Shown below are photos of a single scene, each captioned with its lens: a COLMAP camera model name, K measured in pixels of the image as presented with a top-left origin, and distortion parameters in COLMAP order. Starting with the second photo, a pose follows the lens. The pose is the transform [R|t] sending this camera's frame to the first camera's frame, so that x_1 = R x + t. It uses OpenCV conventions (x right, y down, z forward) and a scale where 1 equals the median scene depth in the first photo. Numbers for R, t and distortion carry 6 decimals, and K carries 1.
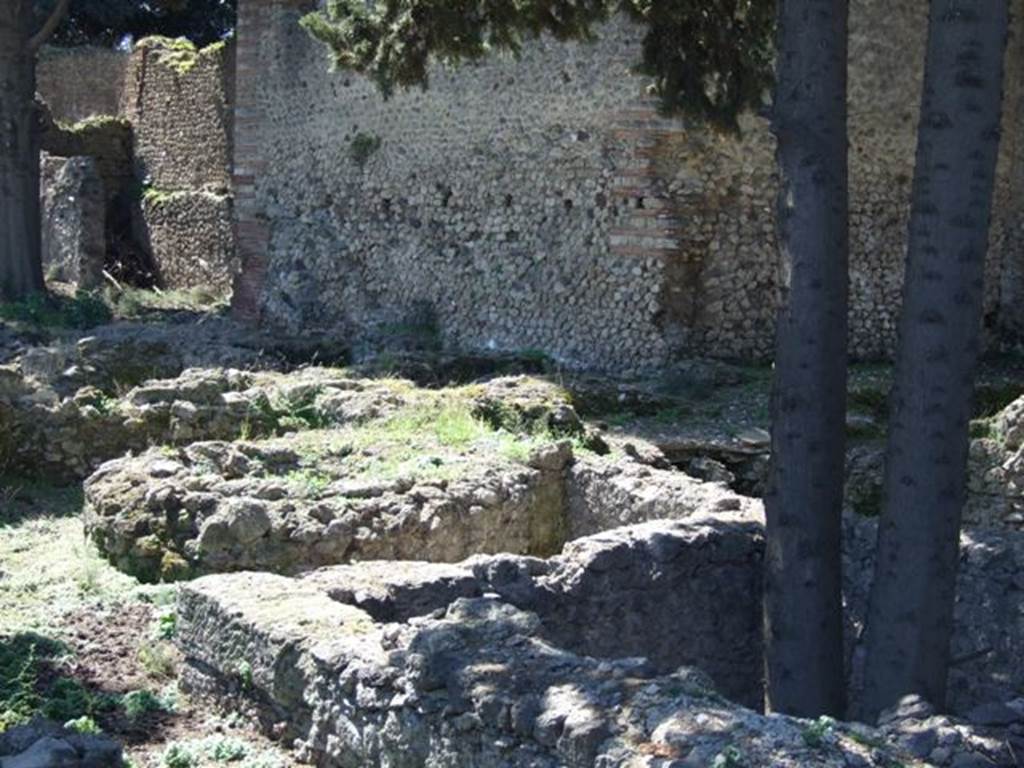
lens RADIAL K [[1648.1, 0, 512.0], [0, 1648.1, 384.0], [0, 0, 1]] dist [0.030614, 0.115855]
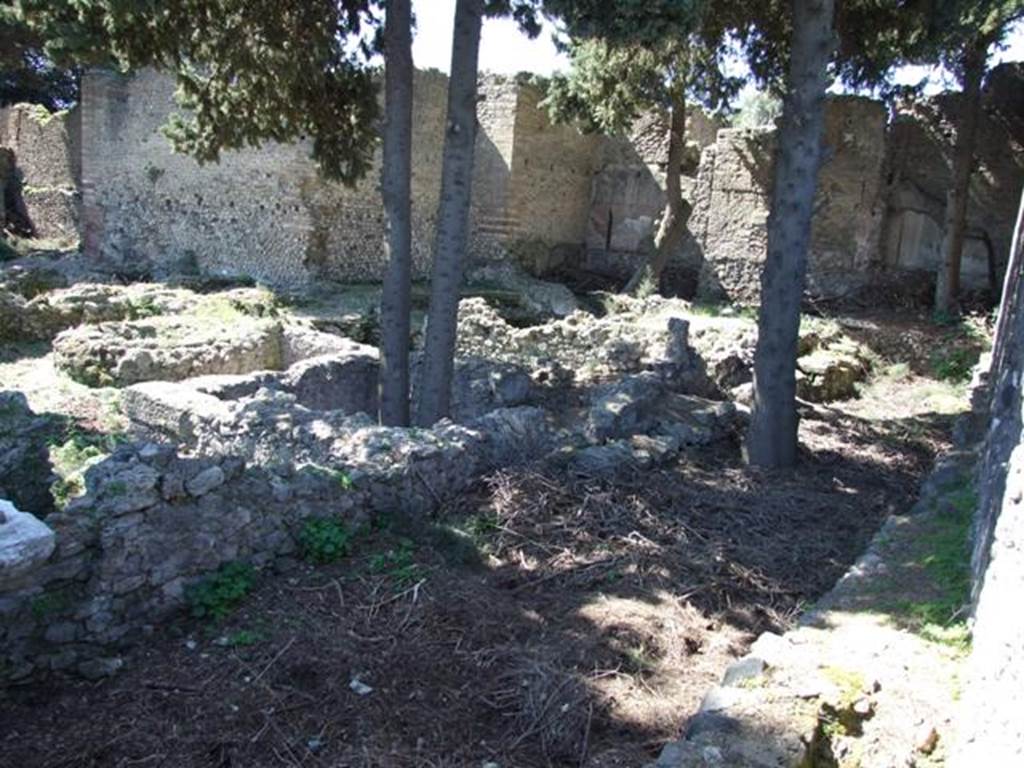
lens RADIAL K [[833.0, 0, 512.0], [0, 833.0, 384.0], [0, 0, 1]] dist [-0.060158, 0.070259]
pose [[0.925183, -0.031626, 0.378201, -0.114326], [-0.015752, 0.992463, 0.121526, -0.024536], [-0.379194, -0.118391, 0.917712, -0.197876]]
